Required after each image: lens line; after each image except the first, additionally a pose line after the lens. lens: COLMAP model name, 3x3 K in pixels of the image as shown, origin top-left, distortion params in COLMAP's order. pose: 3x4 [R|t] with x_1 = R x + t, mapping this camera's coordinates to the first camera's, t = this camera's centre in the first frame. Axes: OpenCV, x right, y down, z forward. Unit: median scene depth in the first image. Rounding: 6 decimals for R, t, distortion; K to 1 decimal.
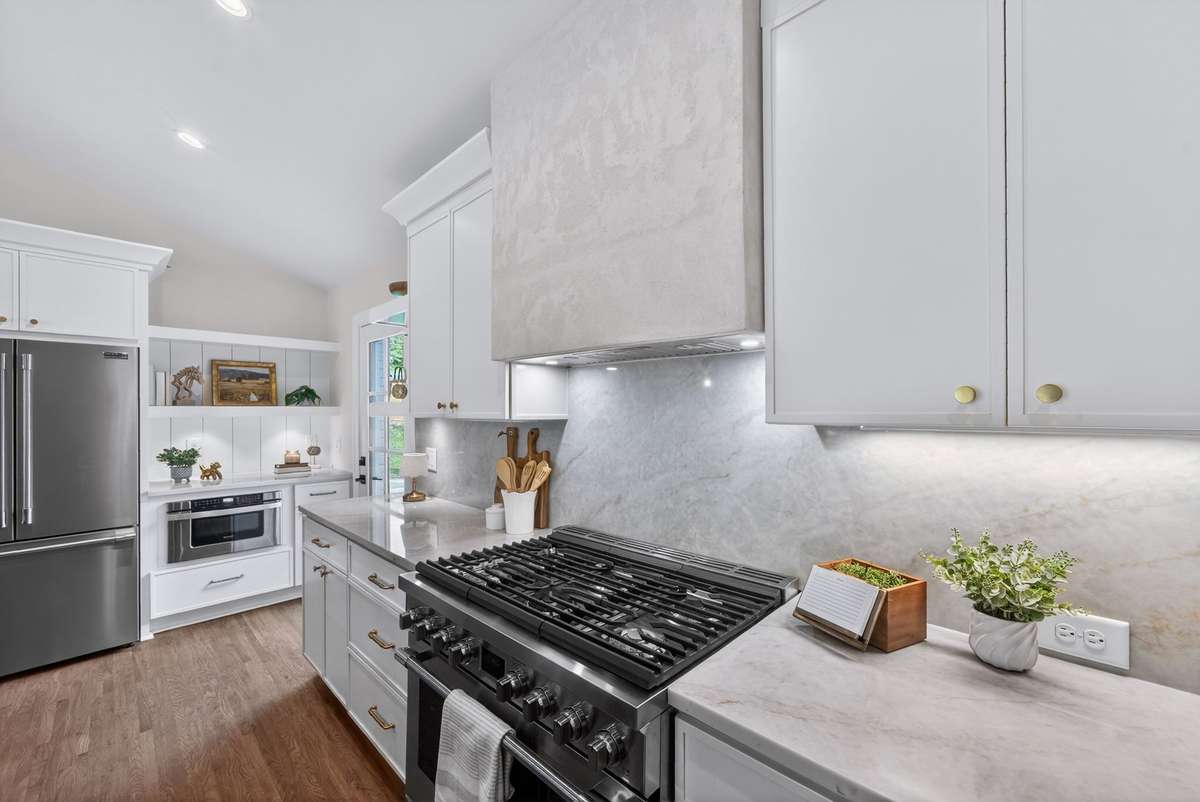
lens RADIAL K [[490.6, 0, 602.7], [0, 490.6, 404.8], [0, 0, 1]] dist [-0.000118, 0.000840]
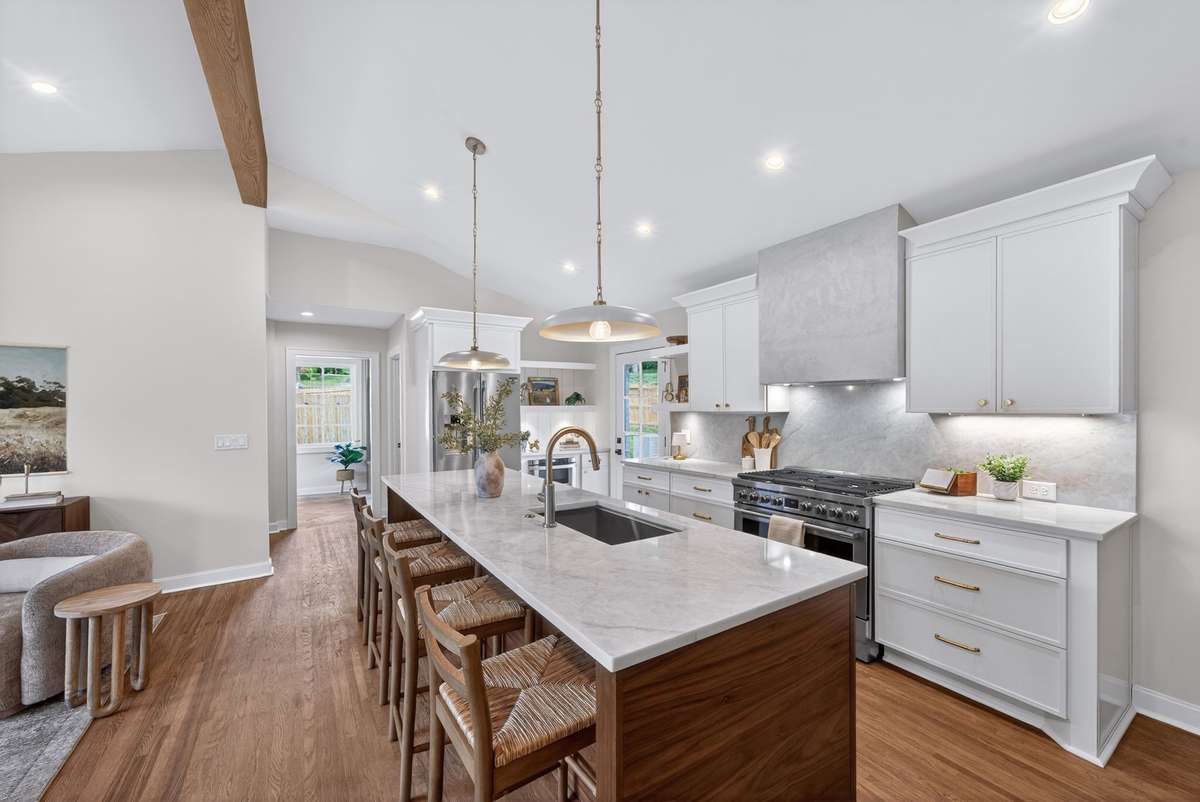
lens RADIAL K [[490.6, 0, 599.1], [0, 490.6, 406.3], [0, 0, 1]] dist [-0.000118, 0.000840]
pose [[0.977472, -0.006090, -0.210976, -0.449573], [0.008065, 0.999931, 0.008503, -0.017275], [0.210910, -0.010013, 0.977454, -1.192439]]
